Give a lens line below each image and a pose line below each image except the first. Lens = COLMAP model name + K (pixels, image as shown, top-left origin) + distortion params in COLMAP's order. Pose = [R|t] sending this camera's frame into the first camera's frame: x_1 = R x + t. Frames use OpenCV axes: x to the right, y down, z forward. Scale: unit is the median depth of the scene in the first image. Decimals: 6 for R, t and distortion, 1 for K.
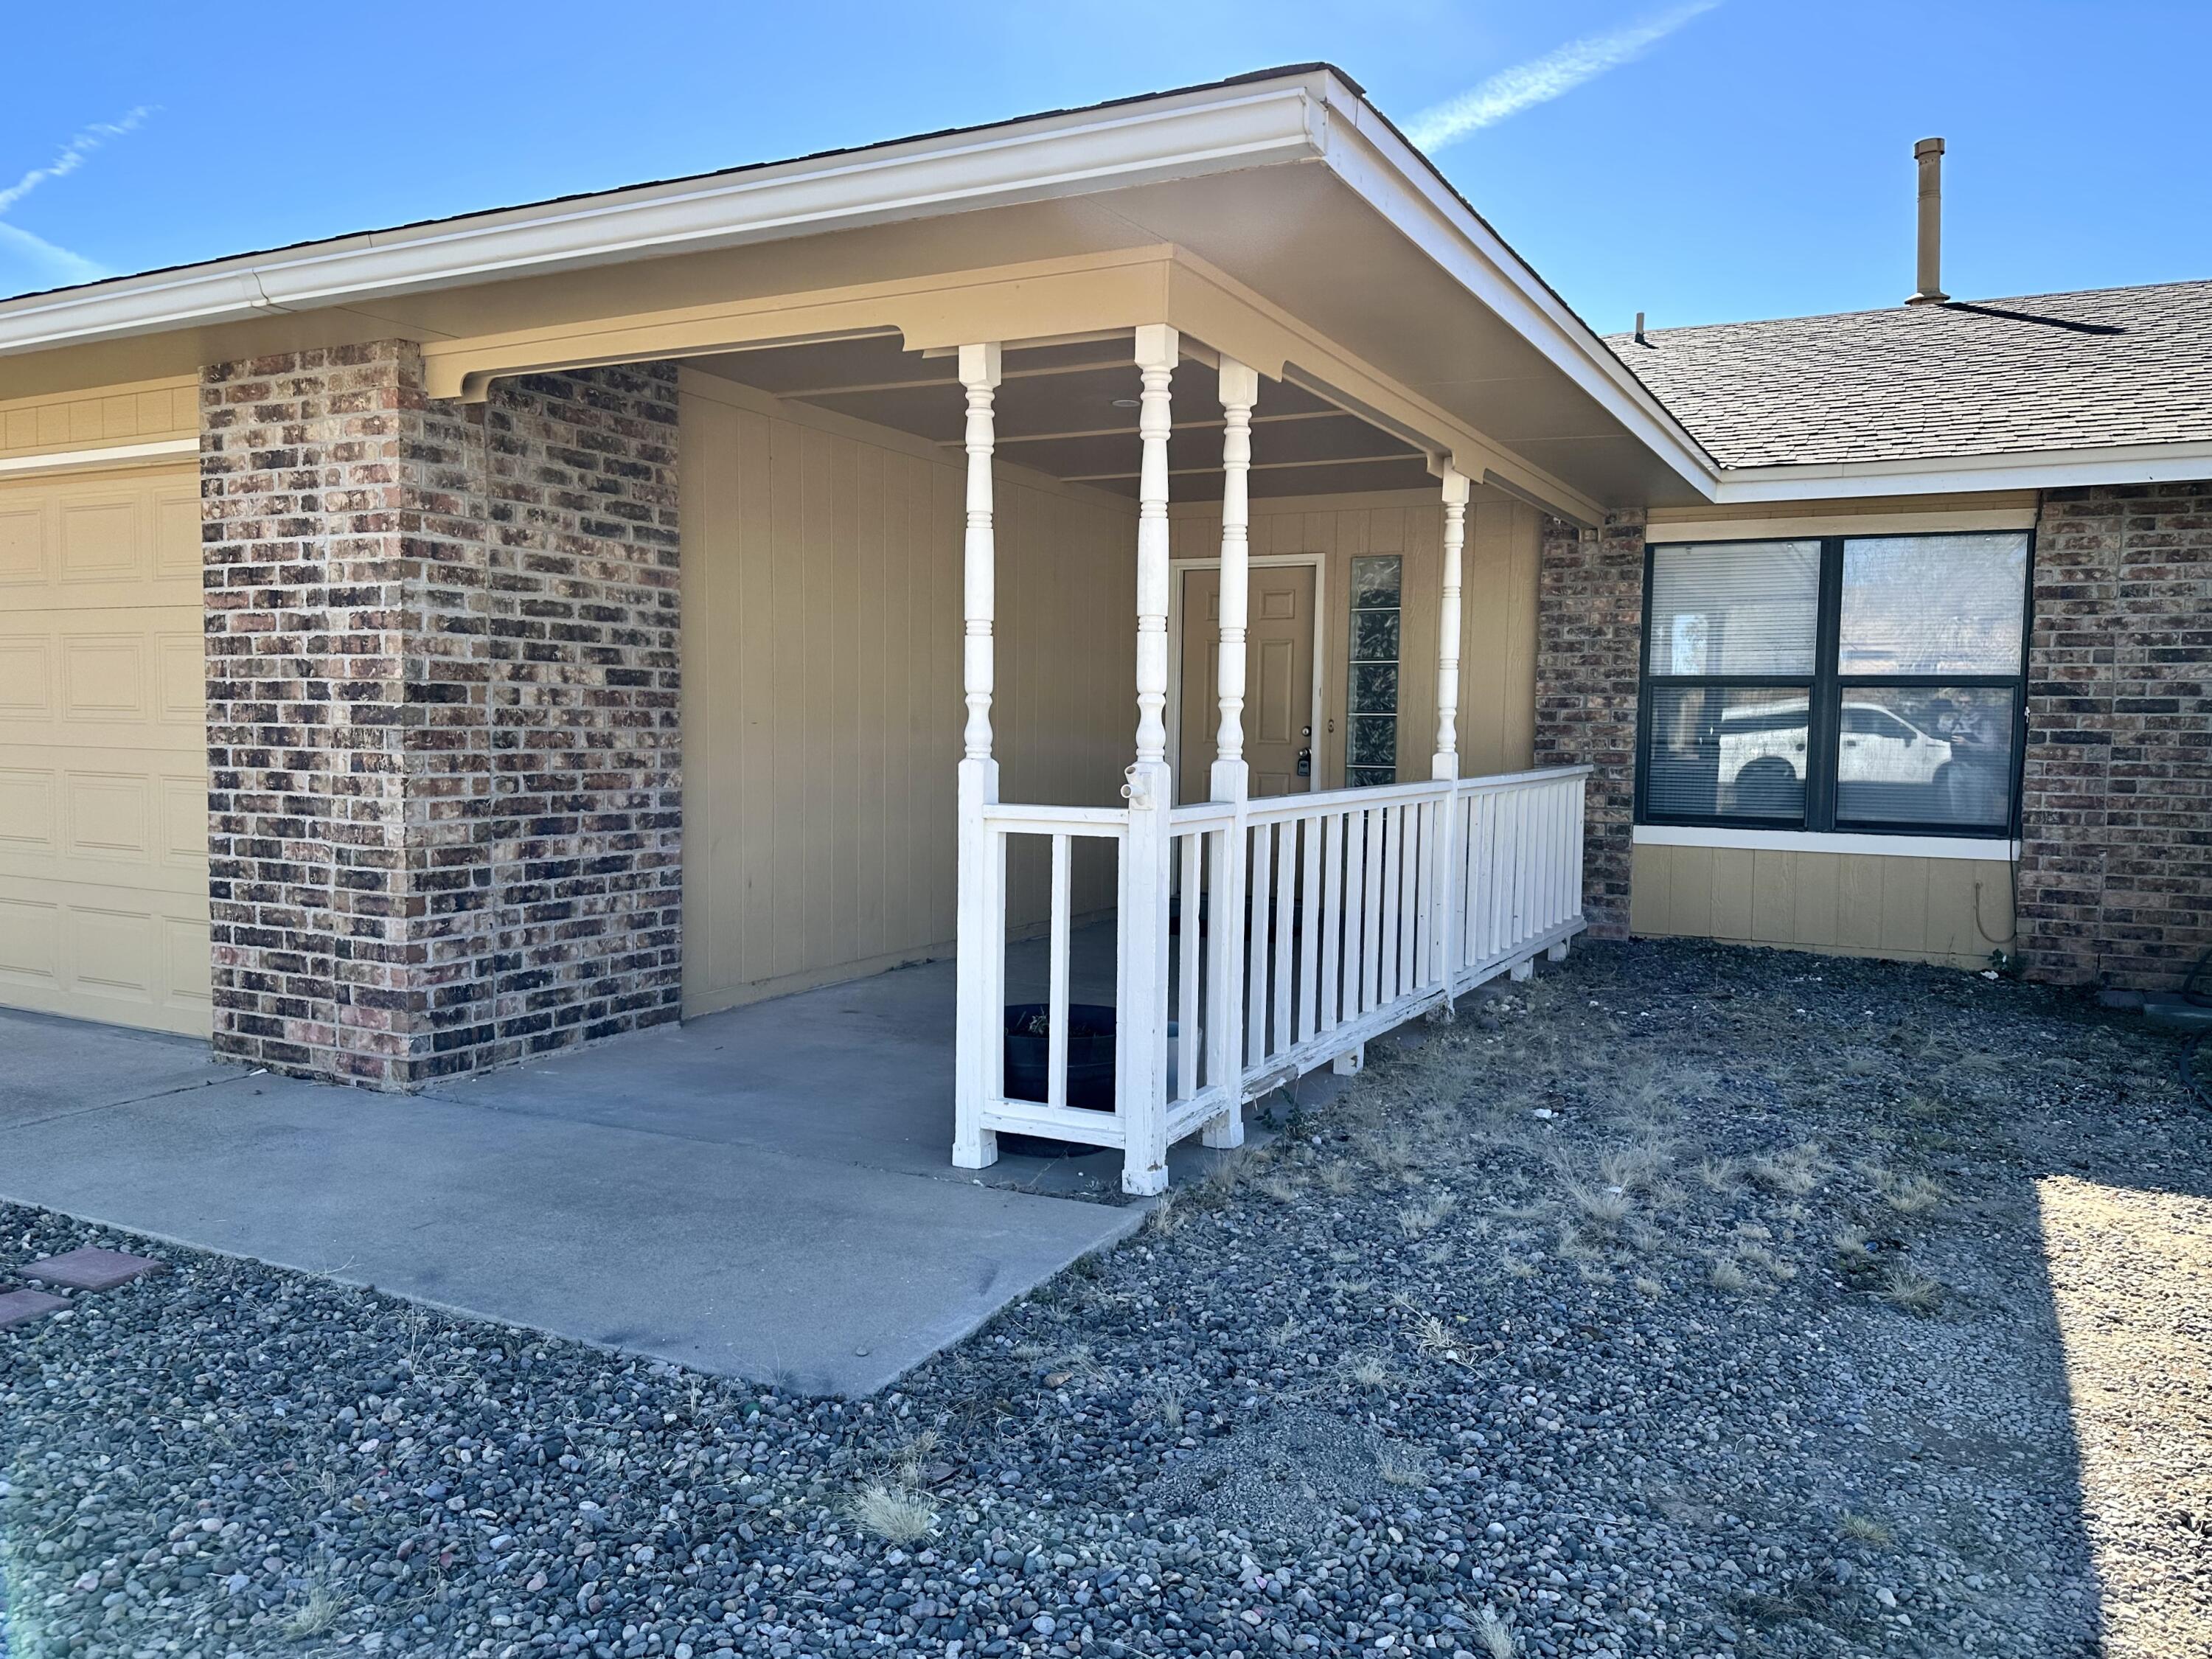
lens RADIAL K [[1619.7, 0, 1106.0], [0, 1619.7, 829.5], [0, 0, 1]] dist [0.054357, -0.076250]
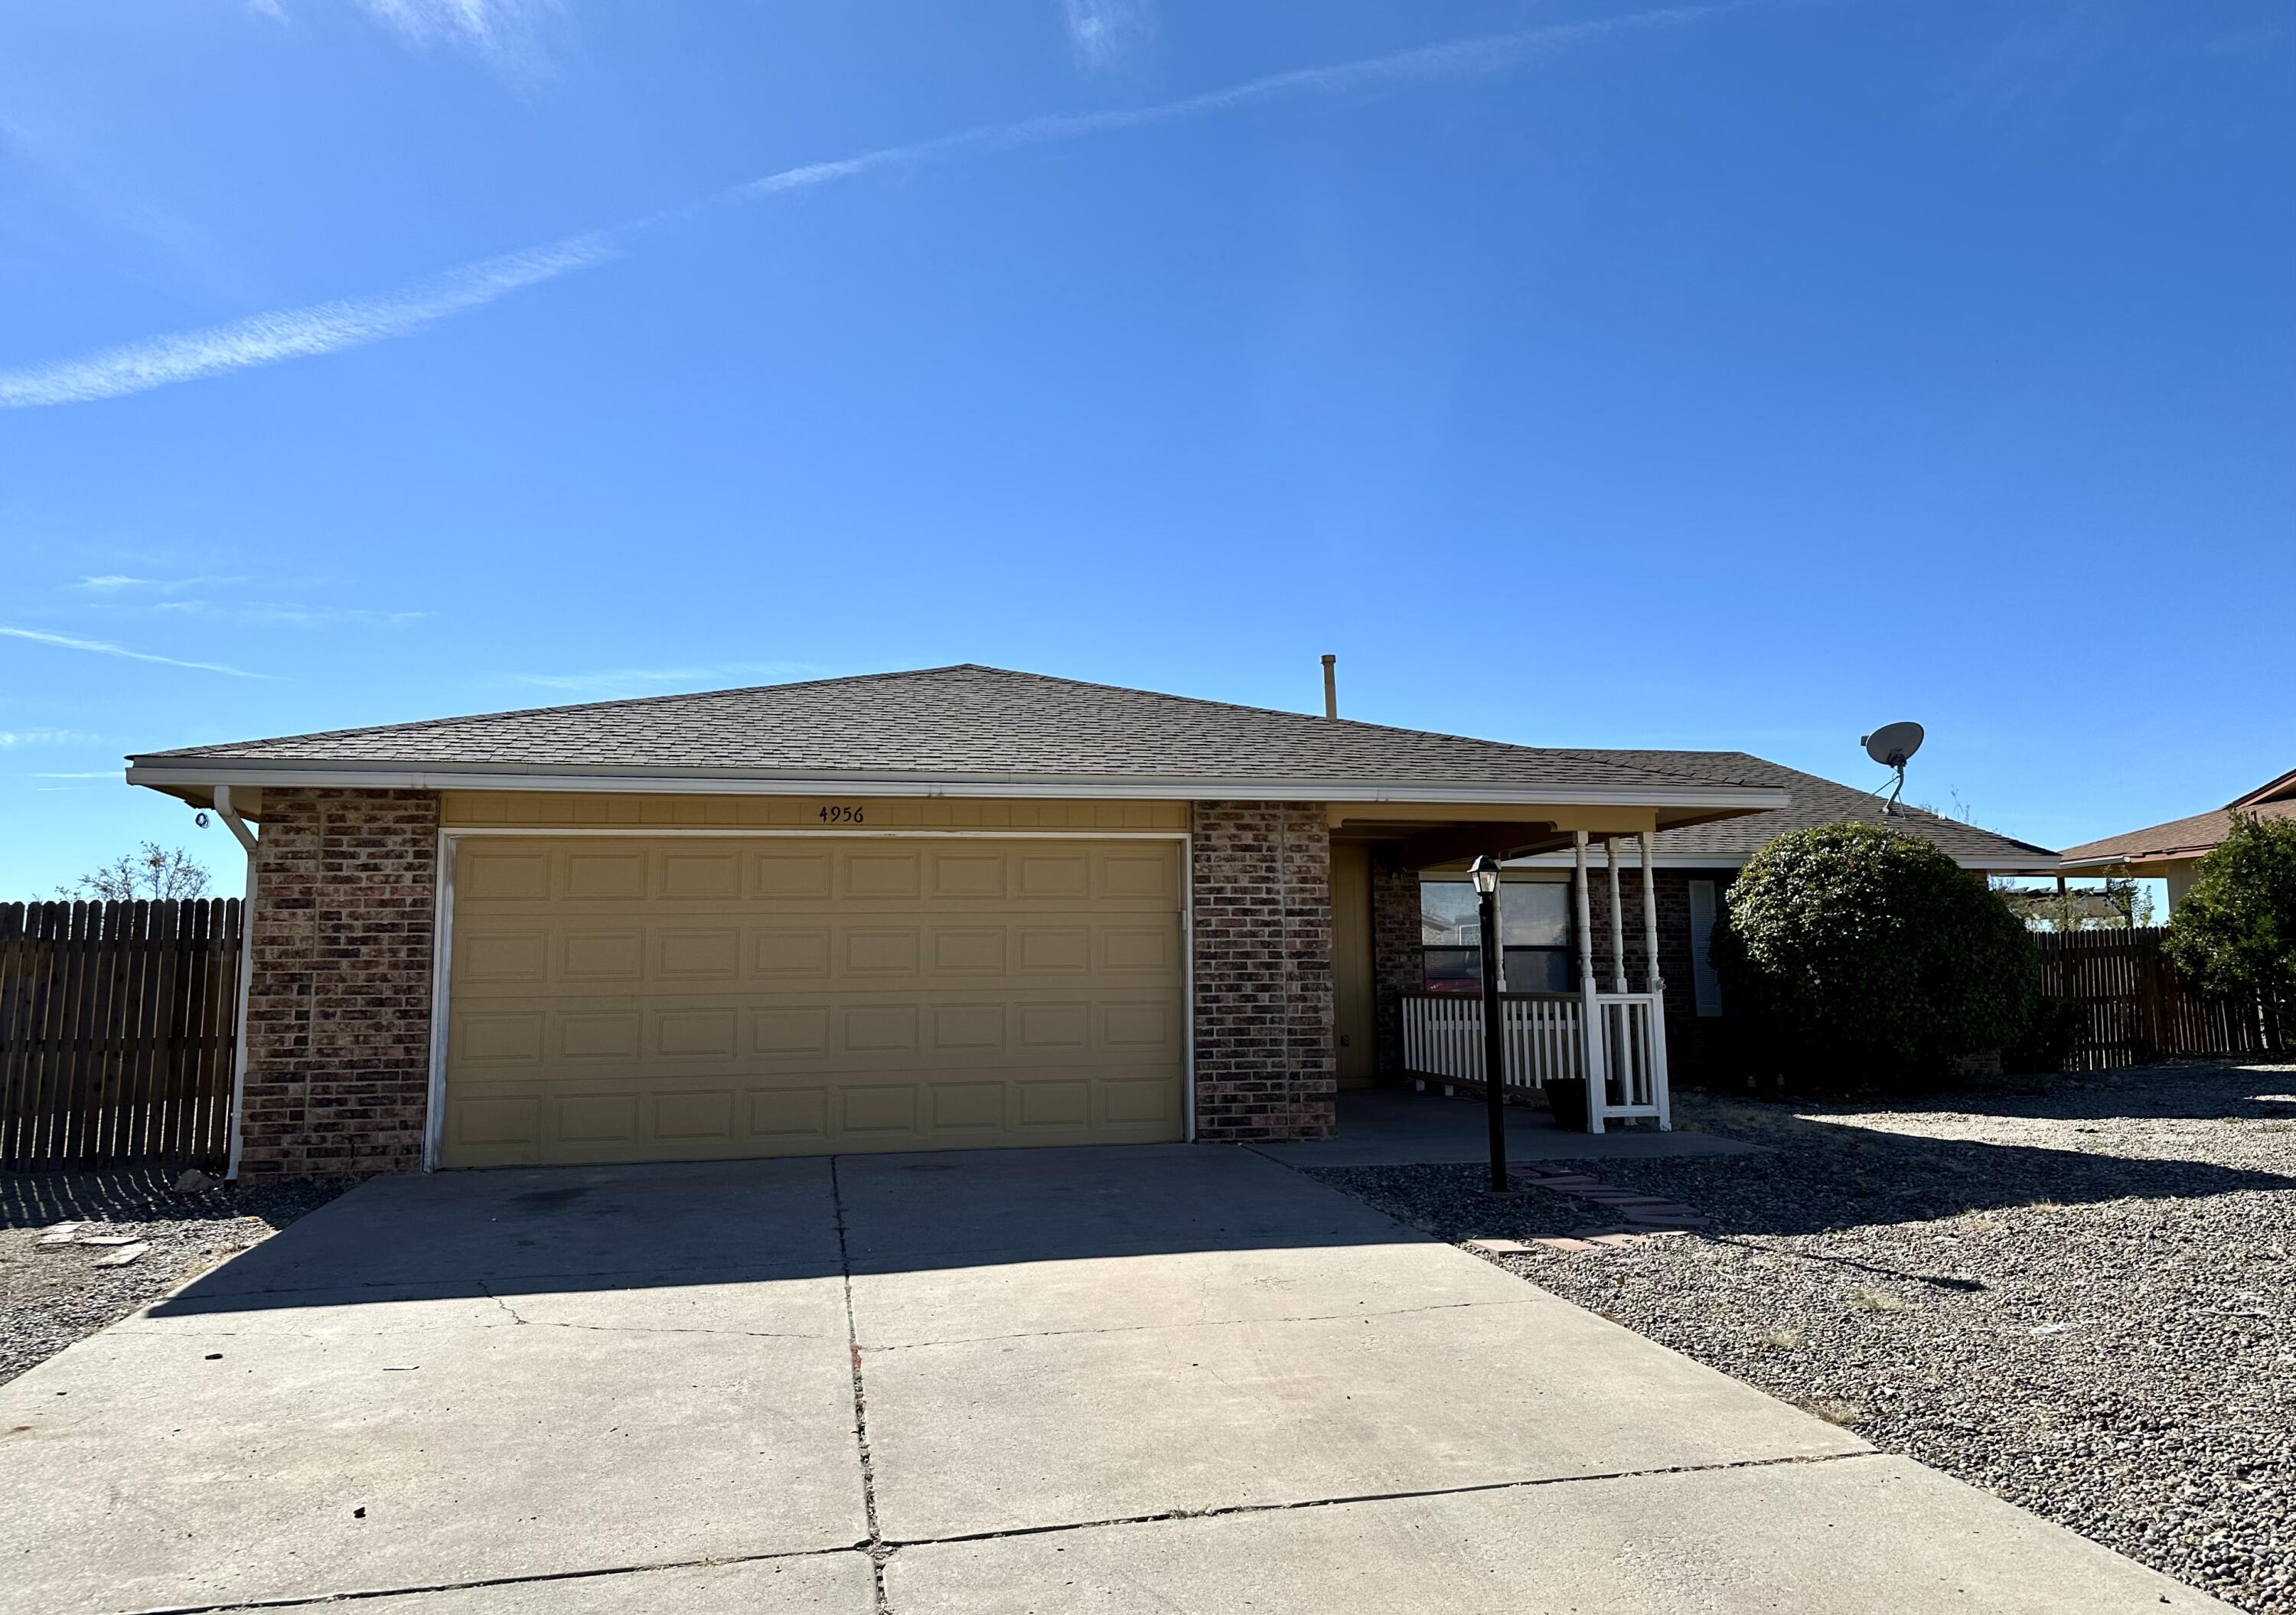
lens RADIAL K [[1643.0, 0, 1140.5], [0, 1643.0, 779.3], [0, 0, 1]] dist [0.151459, -0.238327]
pose [[0.770330, 0.060177, 0.634799, -1.976506], [0.064294, 0.983133, -0.171219, 0.047611], [-0.634396, 0.172709, 0.753468, -0.560674]]
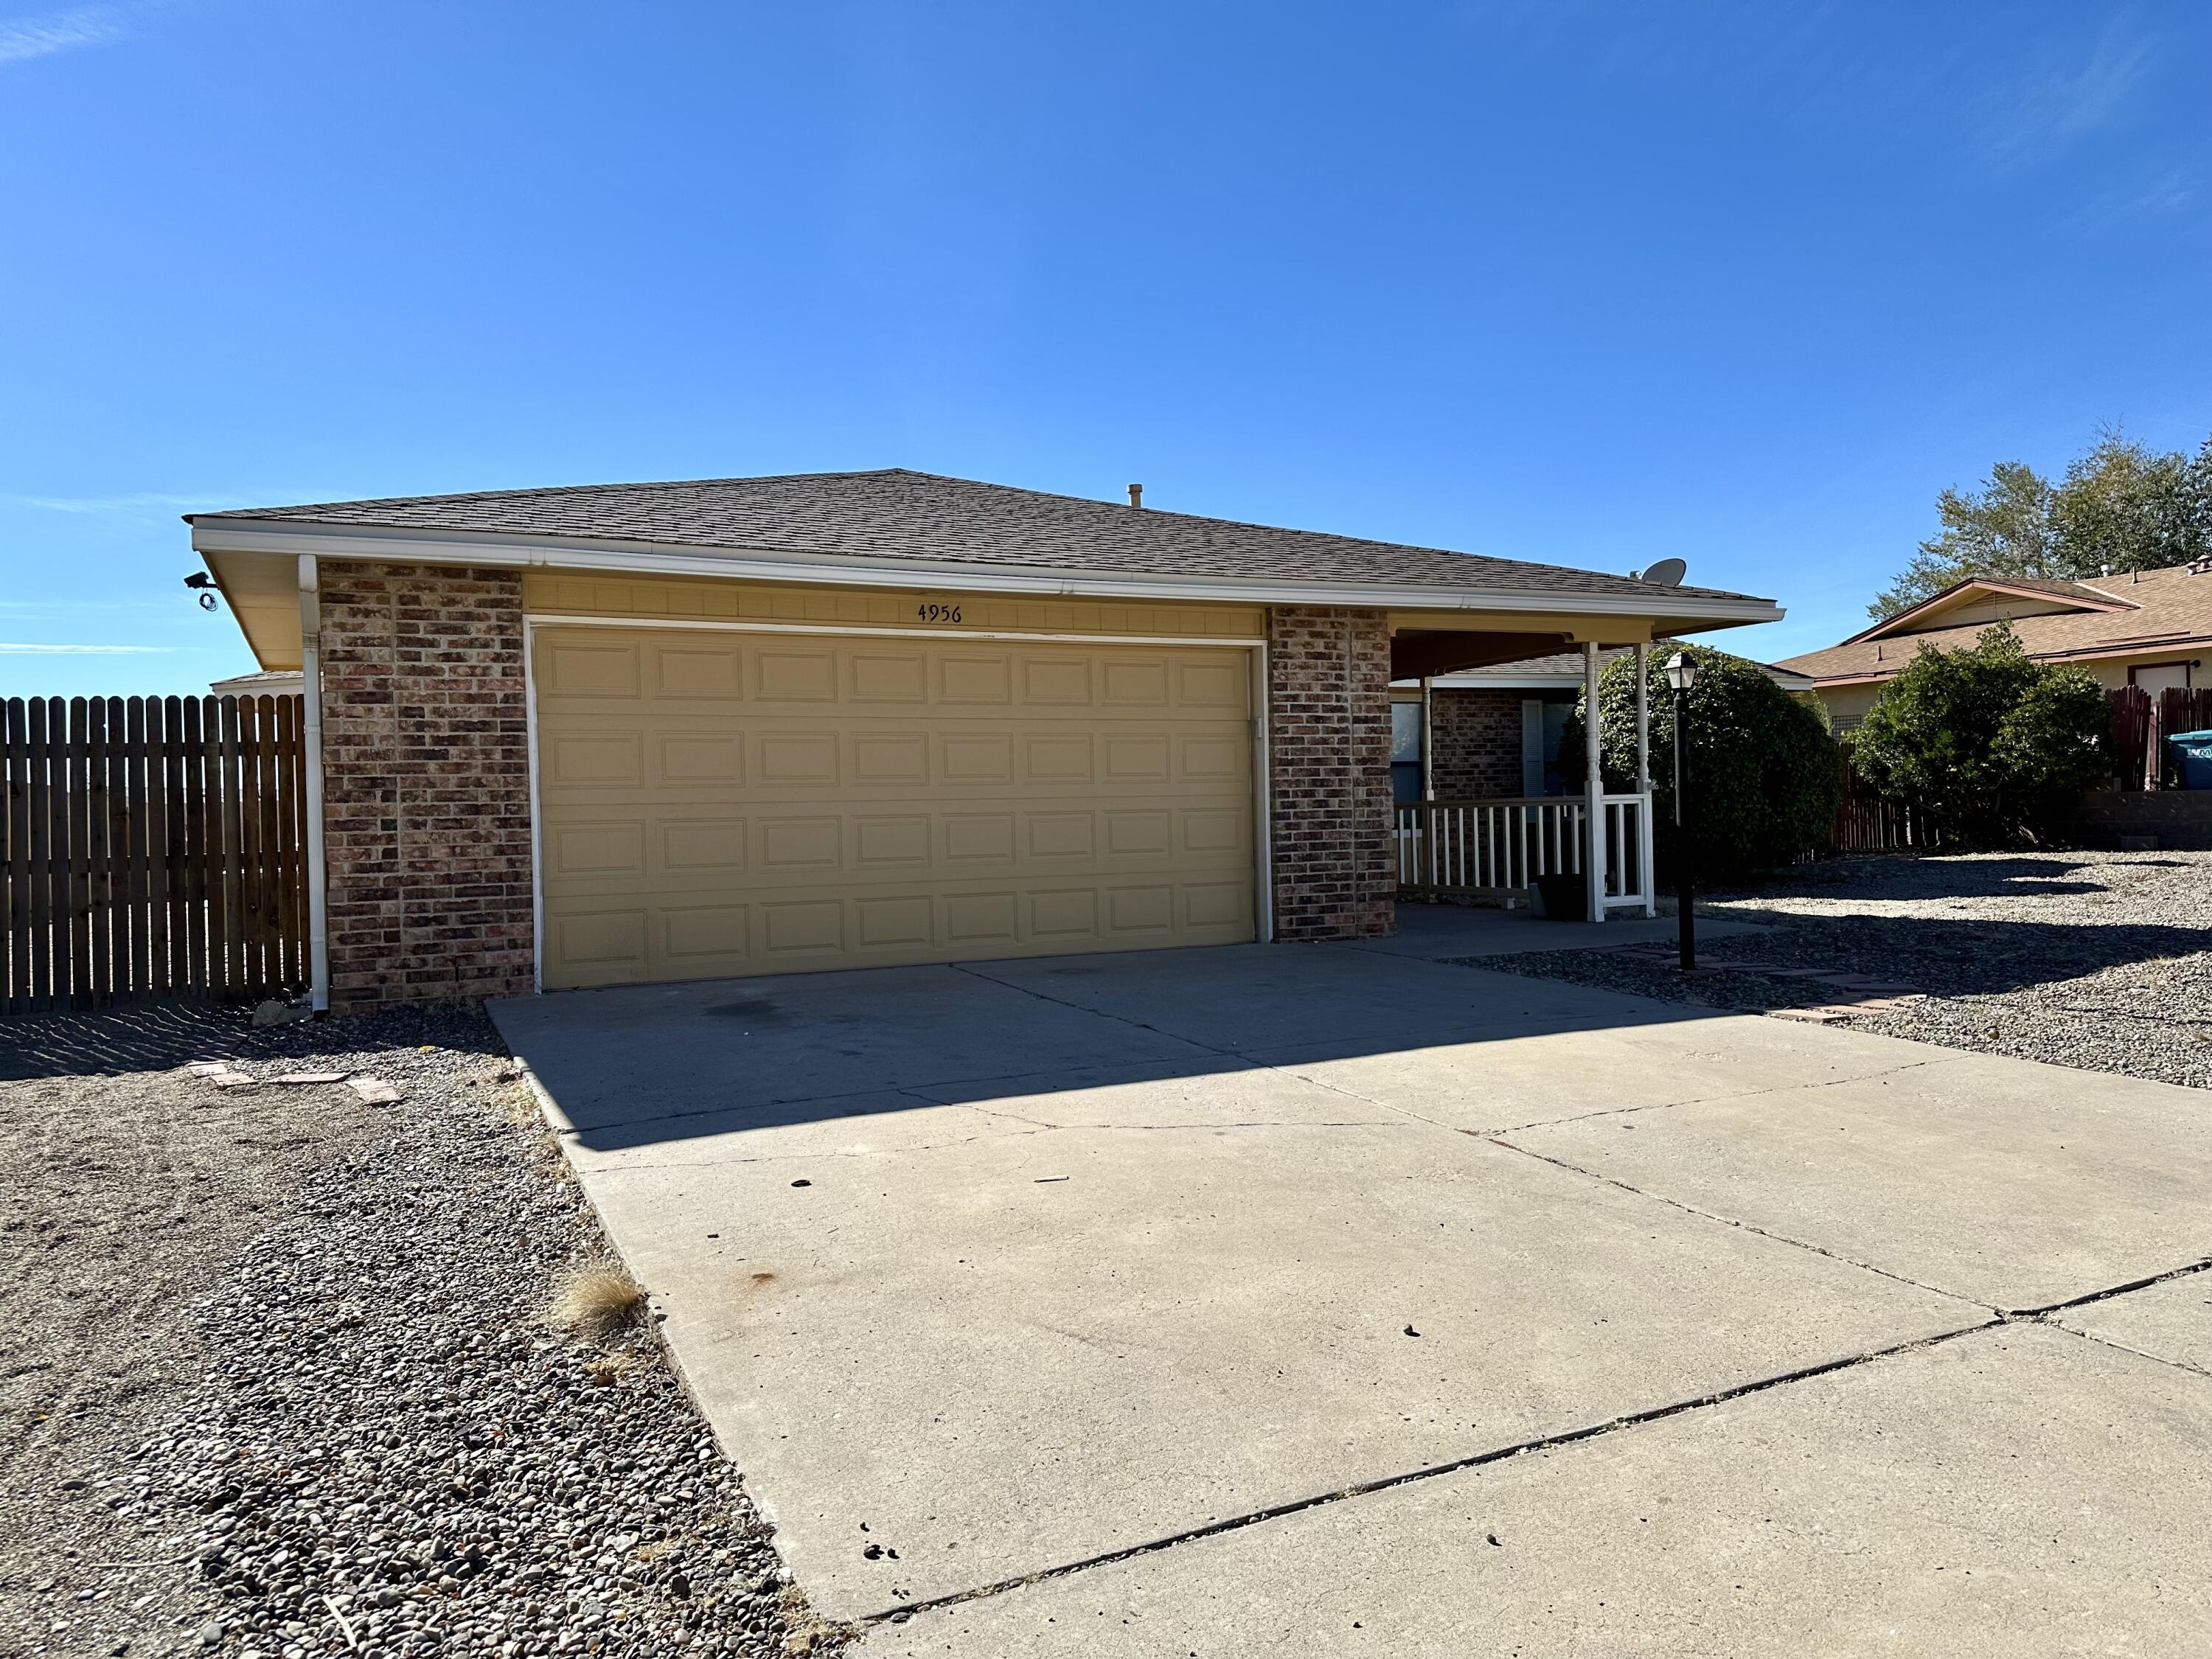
lens RADIAL K [[1572.7, 0, 1101.2], [0, 1572.7, 821.5], [0, 0, 1]] dist [0.096060, -0.129365]
pose [[0.587880, -0.029335, 0.808416, -2.347150], [0.087061, 0.995832, -0.027175, 0.024975], [-0.804249, 0.086357, 0.587984, 0.017195]]
